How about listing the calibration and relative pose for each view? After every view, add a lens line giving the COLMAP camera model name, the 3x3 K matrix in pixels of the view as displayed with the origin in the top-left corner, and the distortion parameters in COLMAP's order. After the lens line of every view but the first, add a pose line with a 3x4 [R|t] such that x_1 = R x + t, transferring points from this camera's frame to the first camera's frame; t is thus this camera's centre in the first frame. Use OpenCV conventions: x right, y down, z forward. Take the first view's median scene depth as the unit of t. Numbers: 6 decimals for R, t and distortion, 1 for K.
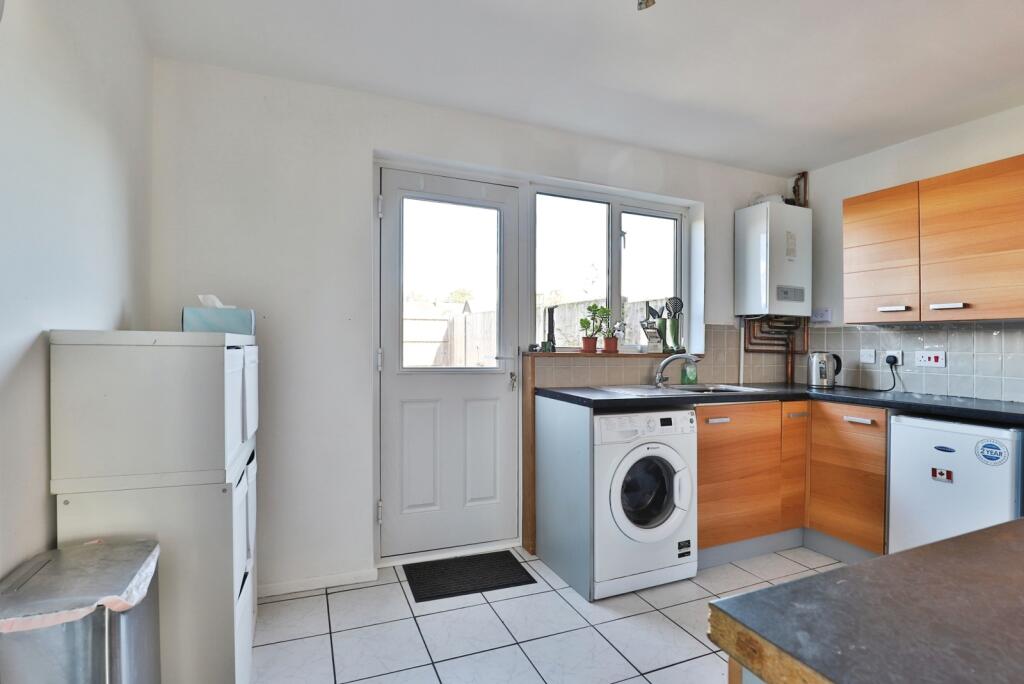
lens RADIAL K [[502.0, 0, 511.0], [0, 502.0, 343.0], [0, 0, 1]] dist [-0.036003, 0.005360]
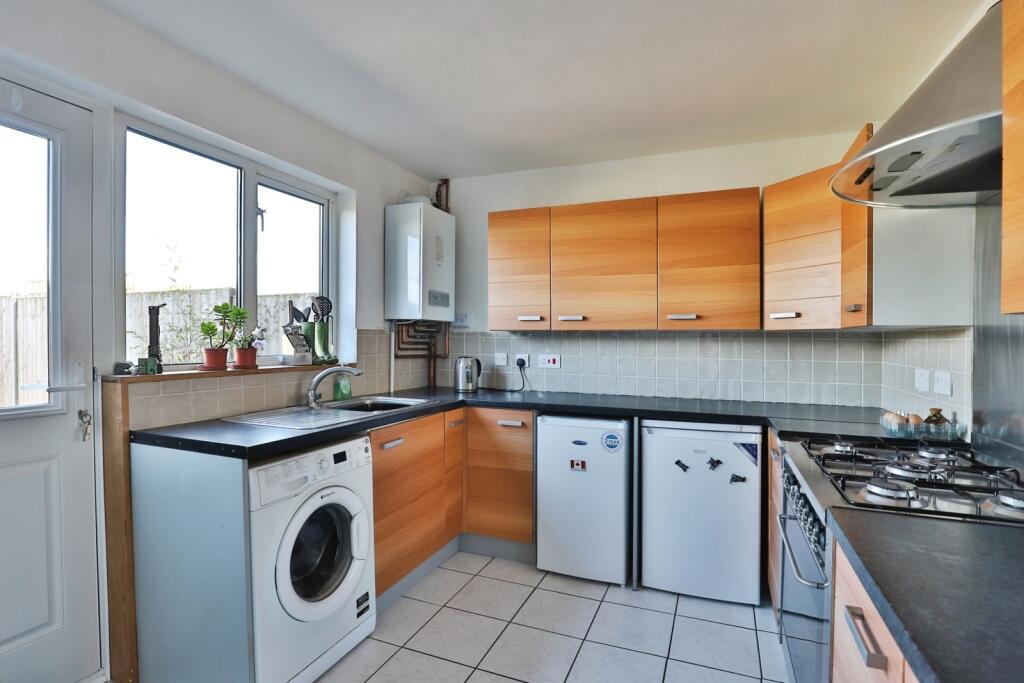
lens RADIAL K [[502.0, 0, 513.6], [0, 502.0, 337.6], [0, 0, 1]] dist [-0.036003, 0.005360]
pose [[0.706382, -0.009839, 0.707763, -0.047396], [0.004882, 0.999947, 0.009028, -0.033160], [-0.707814, -0.002921, 0.706393, 0.203988]]
